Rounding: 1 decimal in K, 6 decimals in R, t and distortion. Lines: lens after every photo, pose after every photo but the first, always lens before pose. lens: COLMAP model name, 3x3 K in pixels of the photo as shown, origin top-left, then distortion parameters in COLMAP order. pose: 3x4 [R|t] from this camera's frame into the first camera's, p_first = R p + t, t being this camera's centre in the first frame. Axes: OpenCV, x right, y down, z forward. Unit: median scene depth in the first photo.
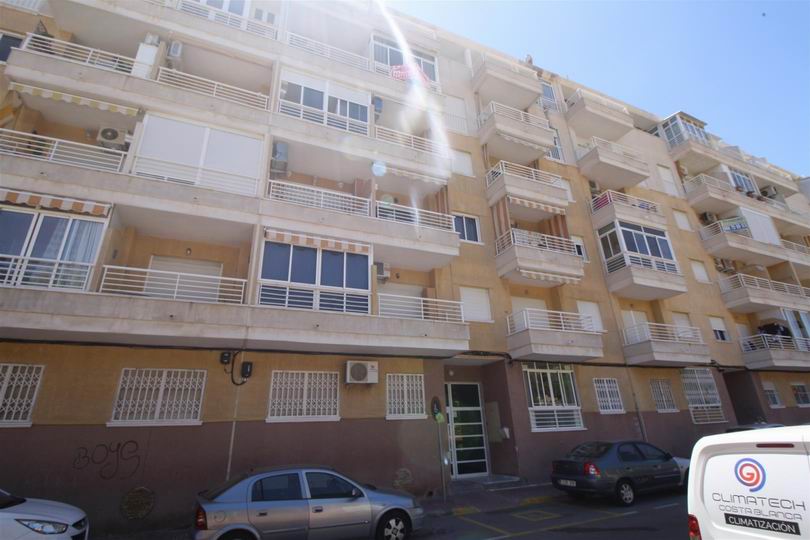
lens RADIAL K [[391.0, 0, 405.0], [0, 391.0, 270.0], [0, 0, 1]] dist [-0.017008, -0.000533]
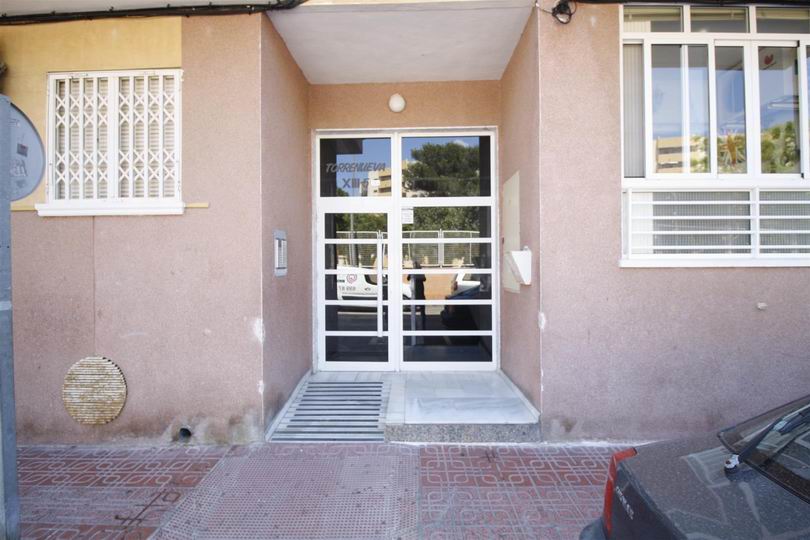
lens RADIAL K [[391.0, 0, 405.0], [0, 391.0, 270.0], [0, 0, 1]] dist [-0.017008, -0.000533]
pose [[0.907512, 0.030435, -0.418922, 0.290419], [0.139260, 0.919156, 0.368455, 0.289501], [0.396268, -0.392716, 0.829907, 0.694251]]
